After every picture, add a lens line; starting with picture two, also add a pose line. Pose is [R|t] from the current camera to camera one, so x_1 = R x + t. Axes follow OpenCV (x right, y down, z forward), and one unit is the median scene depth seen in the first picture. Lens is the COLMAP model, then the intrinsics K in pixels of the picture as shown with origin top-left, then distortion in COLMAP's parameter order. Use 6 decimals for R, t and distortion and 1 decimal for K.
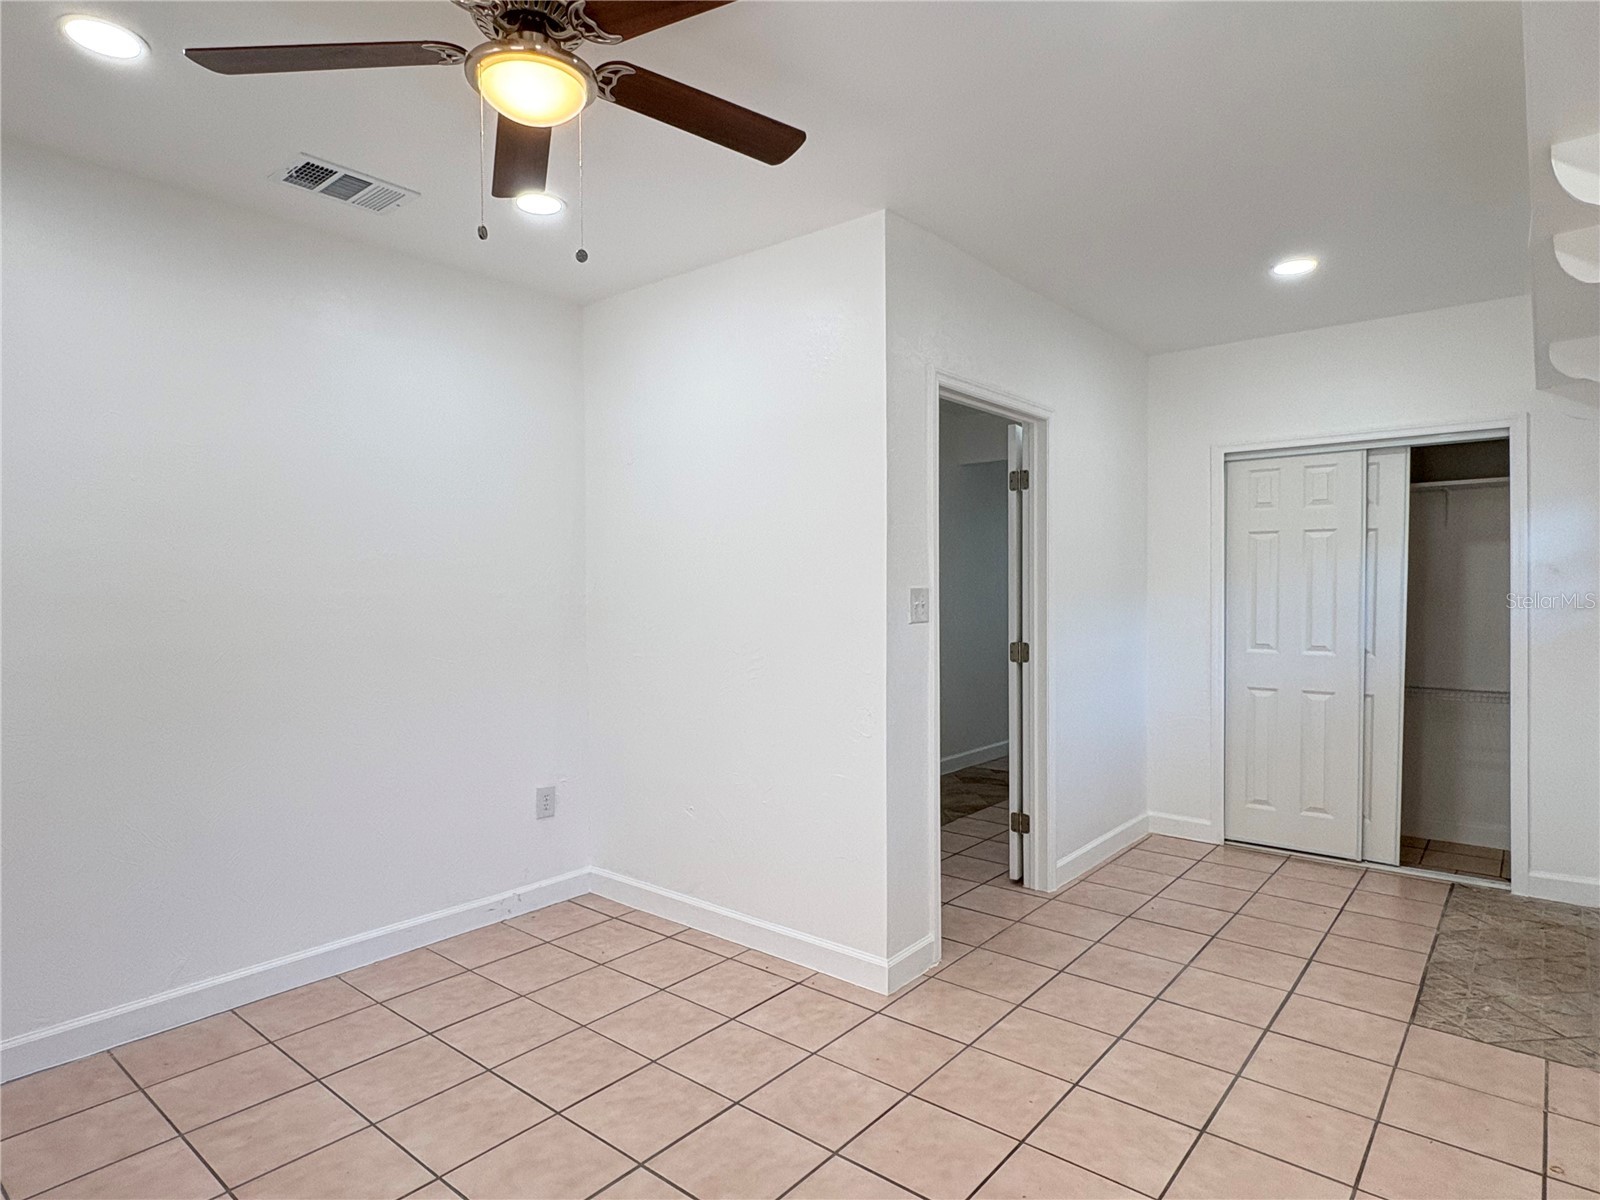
lens RADIAL K [[905.0, 0, 800.0], [0, 905.0, 600.0], [0, 0, 1]] dist [0.003582, 0.003623]
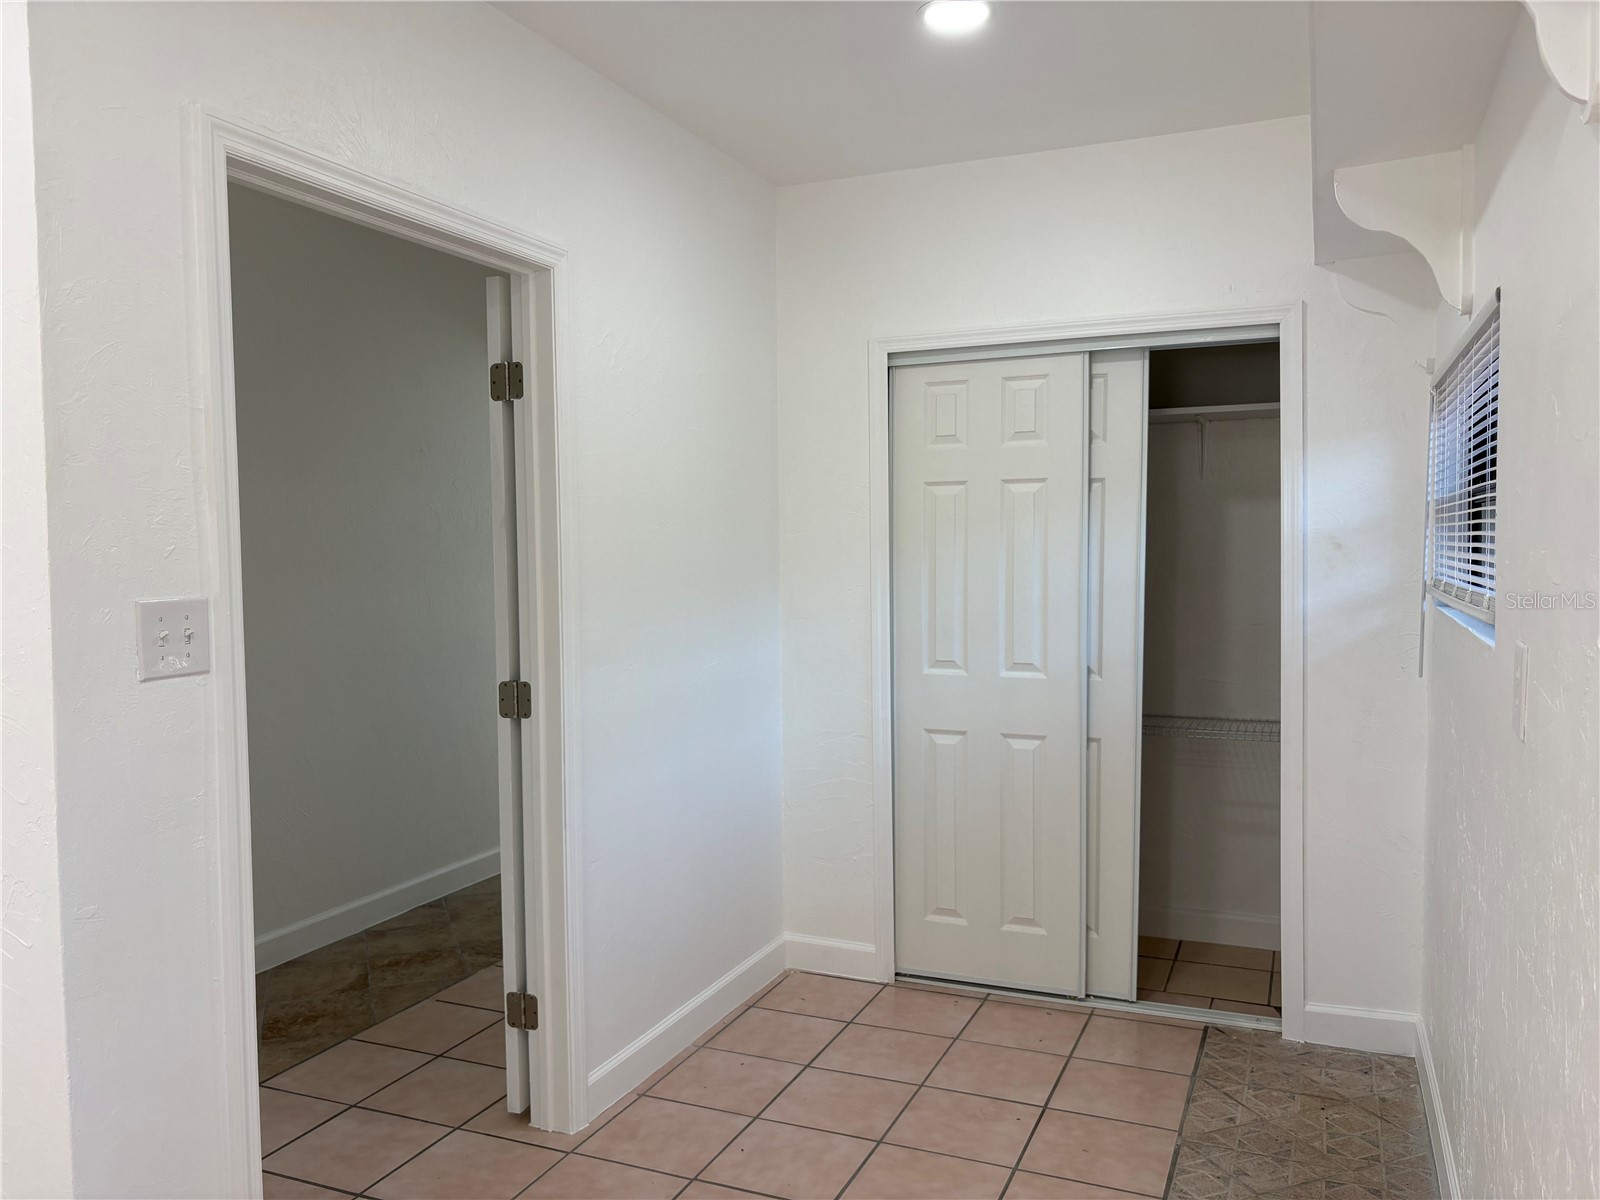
lens RADIAL K [[1218.8, 0, 800.0], [0, 1218.8, 600.0], [0, 0, 1]] dist [0.049424, -0.054967]
pose [[0.959668, -0.018031, 0.280558, 0.191059], [0.010656, 0.999557, 0.027789, -0.019601], [-0.280935, -0.023679, 0.959435, 0.236008]]
